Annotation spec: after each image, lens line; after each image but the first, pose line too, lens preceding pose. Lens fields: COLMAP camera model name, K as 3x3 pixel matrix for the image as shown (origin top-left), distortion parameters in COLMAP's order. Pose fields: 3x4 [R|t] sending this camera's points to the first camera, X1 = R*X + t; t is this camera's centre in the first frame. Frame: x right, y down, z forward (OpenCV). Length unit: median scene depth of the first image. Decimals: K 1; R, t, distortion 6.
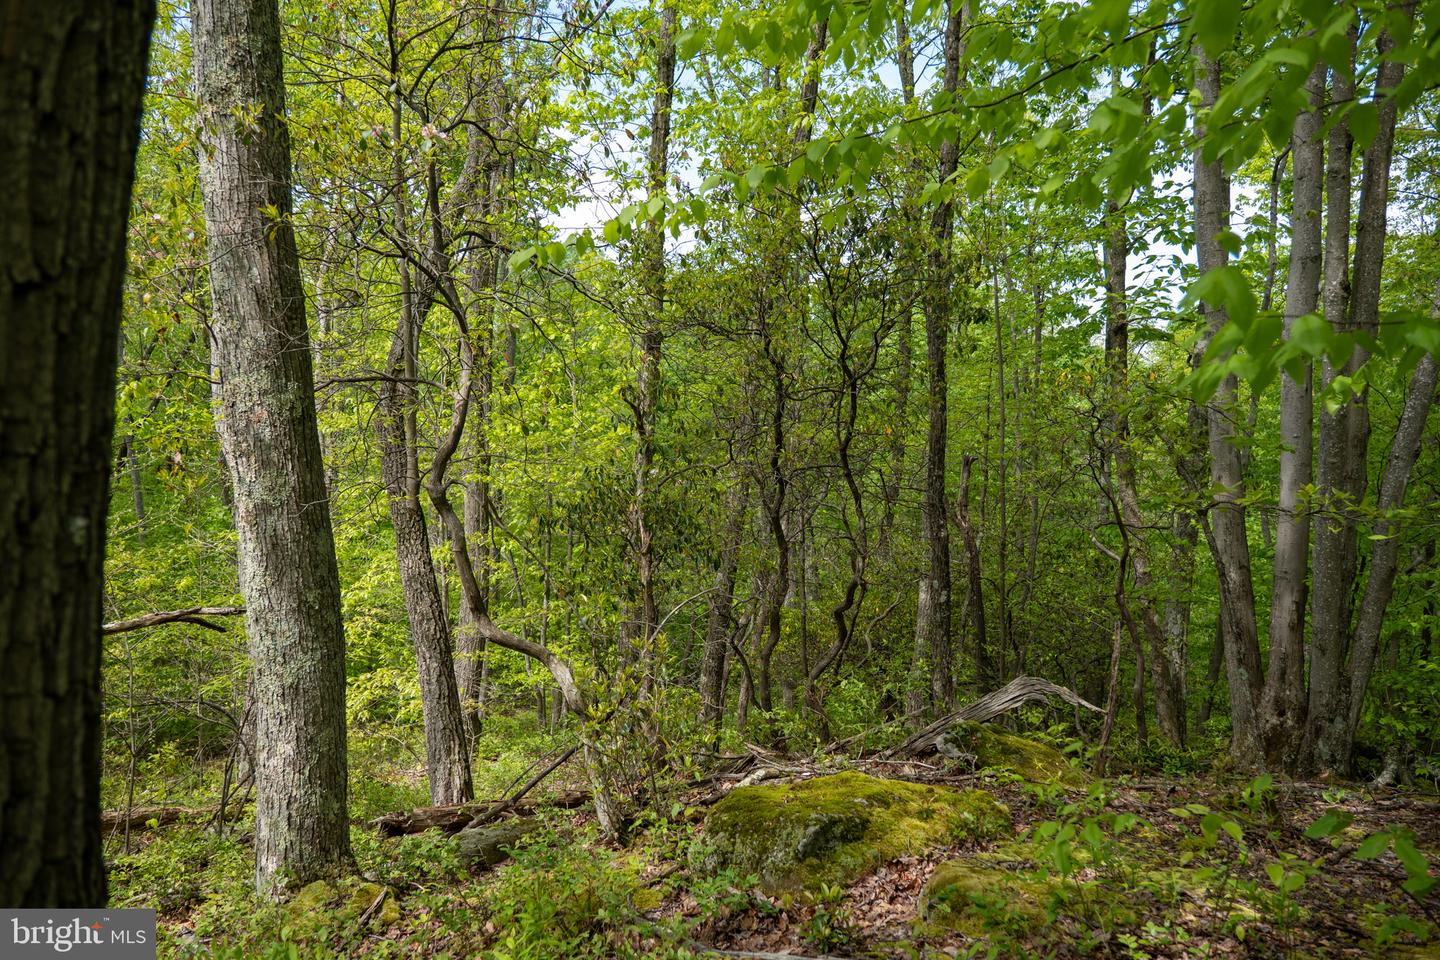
lens RADIAL K [[1005.2, 0, 715.4], [0, 1005.2, 480.1], [0, 0, 1]] dist [0.002574, -0.018466]
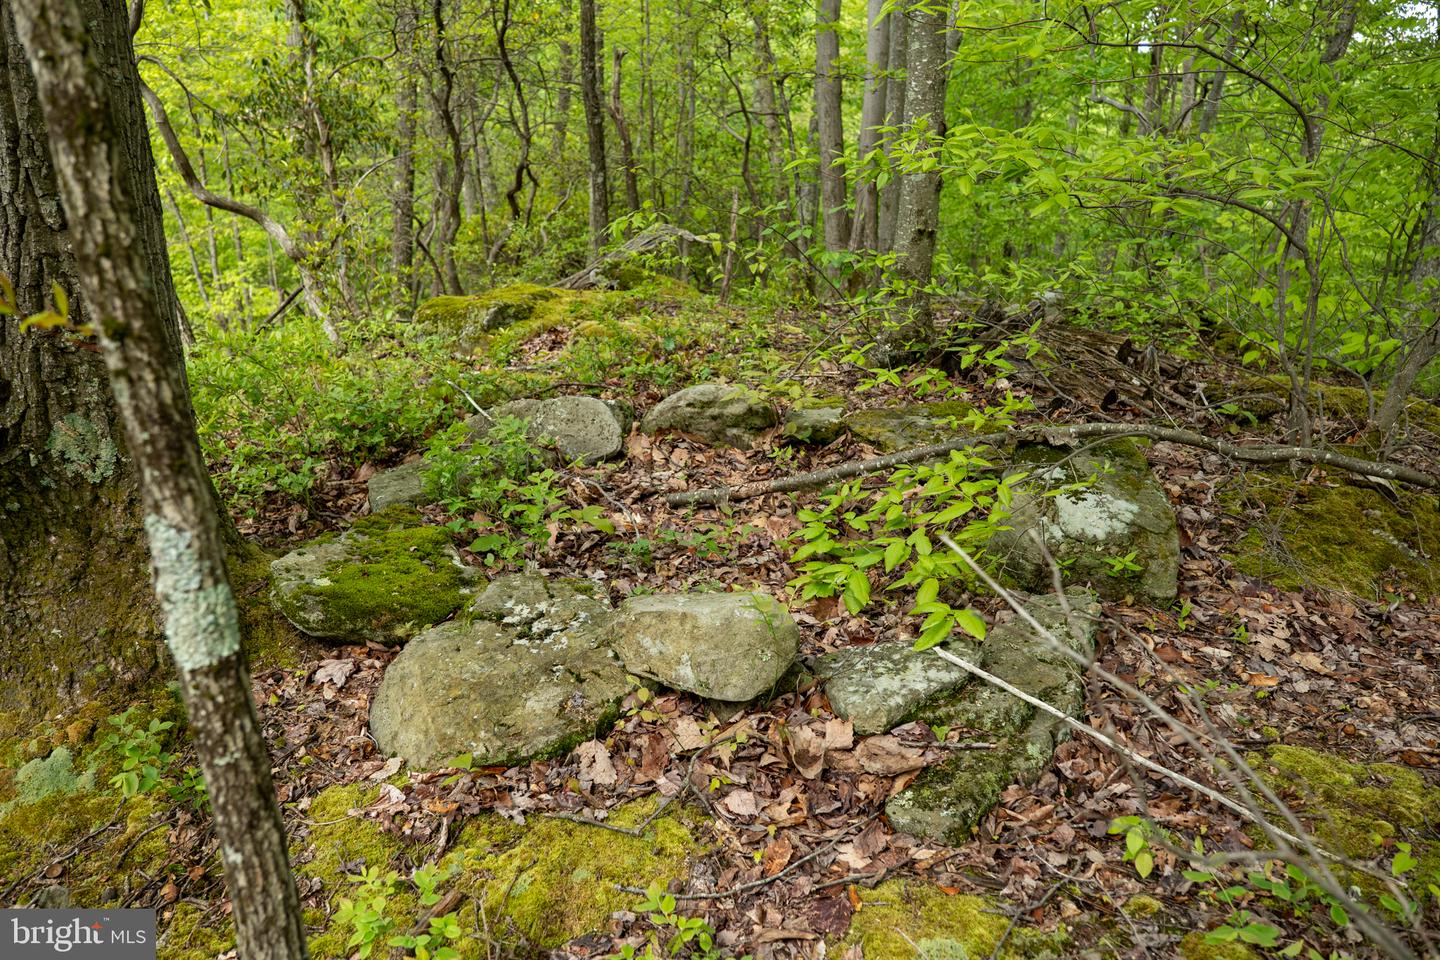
lens RADIAL K [[1005.2, 0, 715.4], [0, 1005.2, 480.1], [0, 0, 1]] dist [0.002574, -0.018466]
pose [[0.953200, -0.122095, 0.276590, -0.012479], [0.017818, 0.935927, 0.351742, 0.038884], [-0.301815, -0.330353, 0.894301, -0.217466]]
